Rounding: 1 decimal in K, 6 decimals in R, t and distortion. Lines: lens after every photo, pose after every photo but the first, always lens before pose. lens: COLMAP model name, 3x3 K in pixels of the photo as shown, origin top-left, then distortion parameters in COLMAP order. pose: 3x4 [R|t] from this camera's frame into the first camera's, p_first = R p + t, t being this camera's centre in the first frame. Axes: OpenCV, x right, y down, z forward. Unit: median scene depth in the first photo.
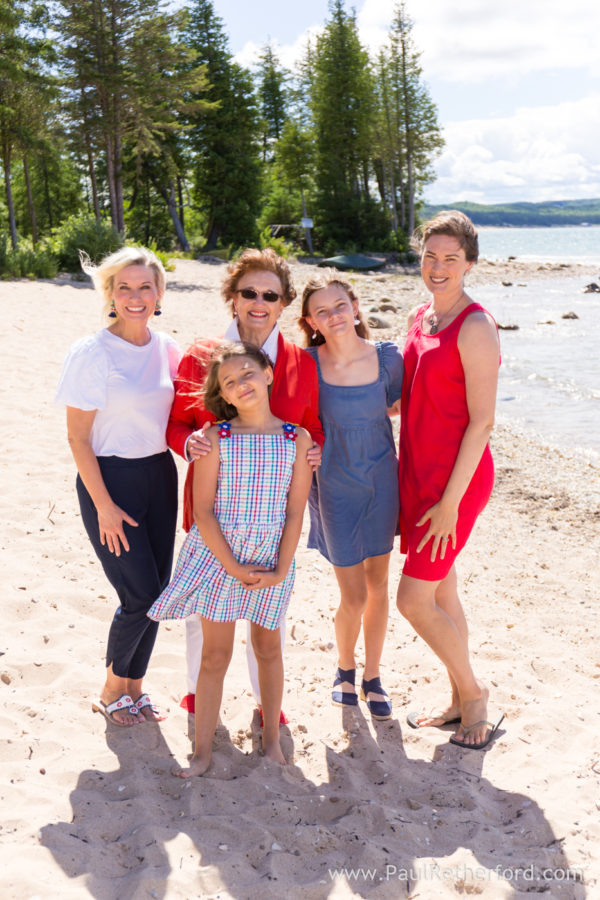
lens RADIAL K [[1222.9, 0, 302.3], [0, 1222.9, 448.6], [0, 0, 1]] dist [-0.014548, 0.000000]
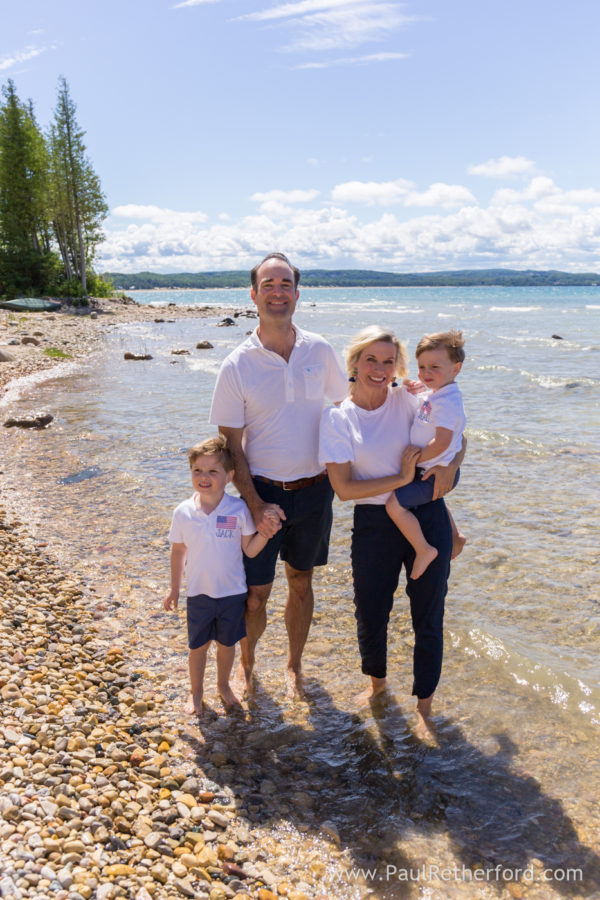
lens RADIAL K [[803.1, 0, 299.8], [0, 803.1, 452.7], [0, 0, 1]] dist [-0.024355, -0.005117]
pose [[0.951567, -0.055658, 0.302360, 0.043697], [0.049389, 0.998377, 0.028347, -0.016987], [-0.303447, -0.012041, 0.952772, 0.168988]]
